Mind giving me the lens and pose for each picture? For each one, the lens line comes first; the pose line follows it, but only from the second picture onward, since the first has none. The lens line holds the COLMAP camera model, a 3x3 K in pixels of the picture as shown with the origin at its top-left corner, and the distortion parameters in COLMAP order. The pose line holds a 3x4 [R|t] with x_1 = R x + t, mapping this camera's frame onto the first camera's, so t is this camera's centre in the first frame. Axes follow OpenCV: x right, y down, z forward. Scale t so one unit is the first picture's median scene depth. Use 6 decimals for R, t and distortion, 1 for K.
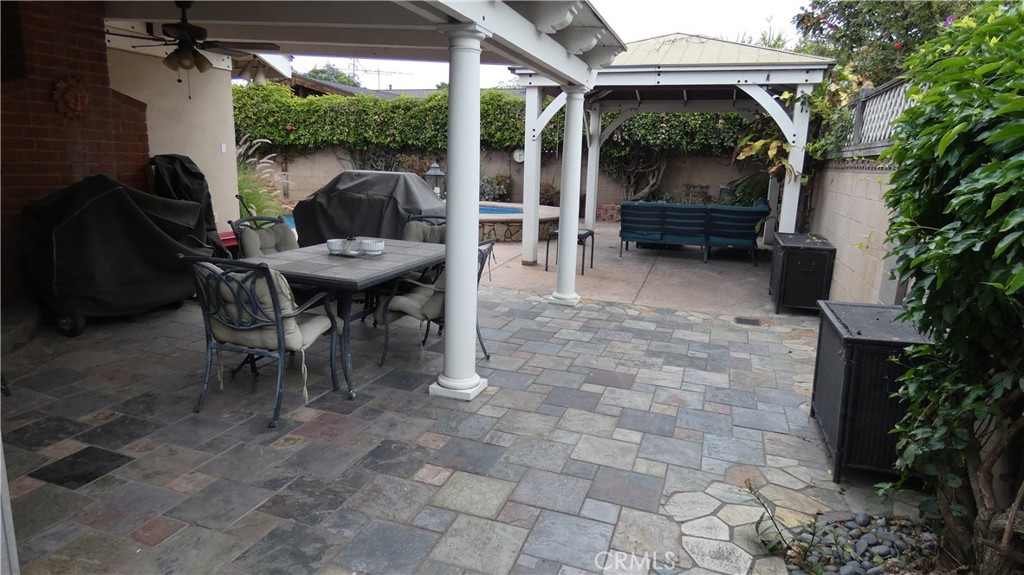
lens RADIAL K [[613.3, 0, 514.0], [0, 613.3, 283.6], [0, 0, 1]] dist [-0.001504, -0.005186]
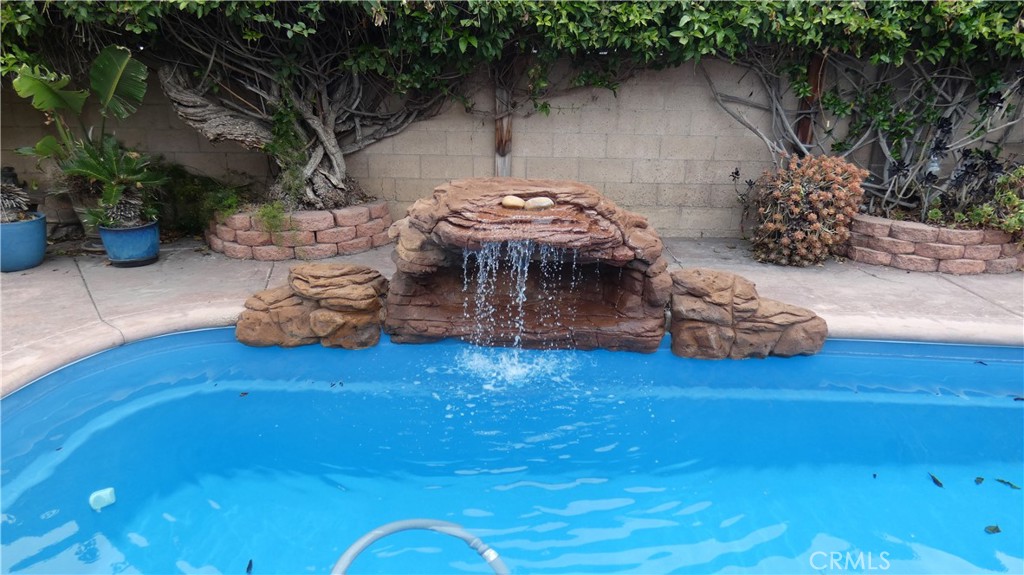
lens RADIAL K [[613.3, 0, 517.4], [0, 613.3, 289.8], [0, 0, 1]] dist [-0.001504, -0.005186]
pose [[0.950450, -0.109332, 0.291019, -0.624642], [0.070501, 0.987532, 0.140751, -0.205932], [-0.302779, -0.113260, 0.946307, 0.938747]]
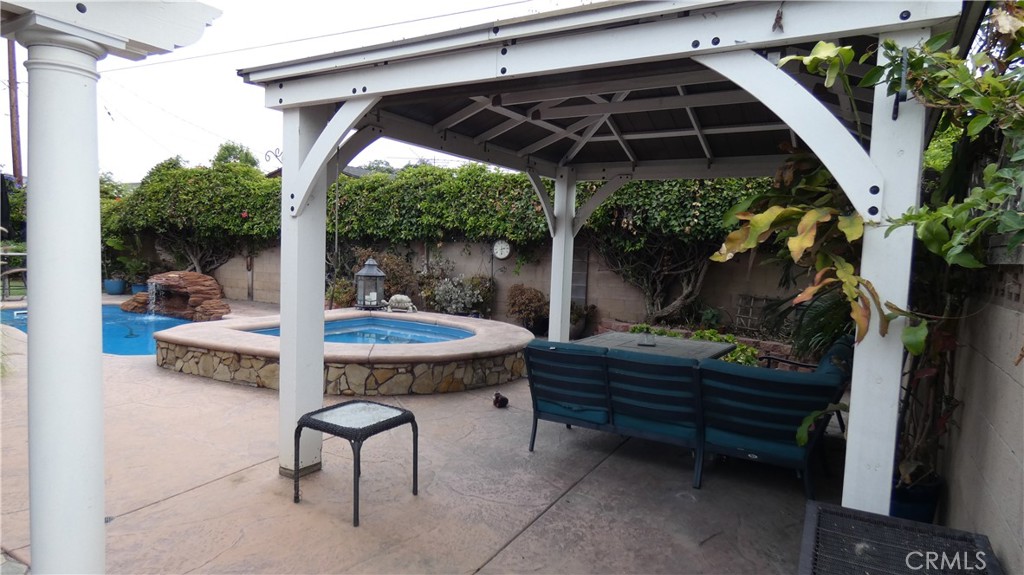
lens RADIAL K [[613.3, 0, 510.2], [0, 613.3, 286.2], [0, 0, 1]] dist [-0.001504, -0.005186]
pose [[0.980031, 0.016865, -0.198128, 0.181822], [-0.045492, 0.988986, -0.140845, -0.075324], [0.193570, 0.147046, 0.970004, 0.358724]]
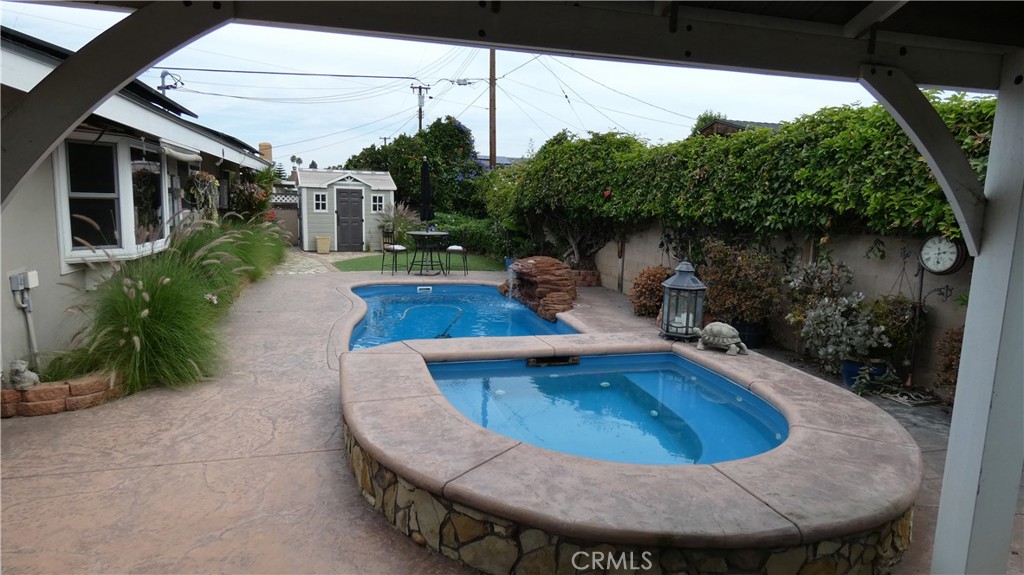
lens RADIAL K [[613.3, 0, 509.8], [0, 613.3, 288.9], [0, 0, 1]] dist [-0.001504, -0.005186]
pose [[0.566127, 0.103772, -0.817760, 0.187912], [-0.178095, 0.984012, 0.001576, -0.161362], [0.804849, 0.144747, 0.575557, 0.659689]]
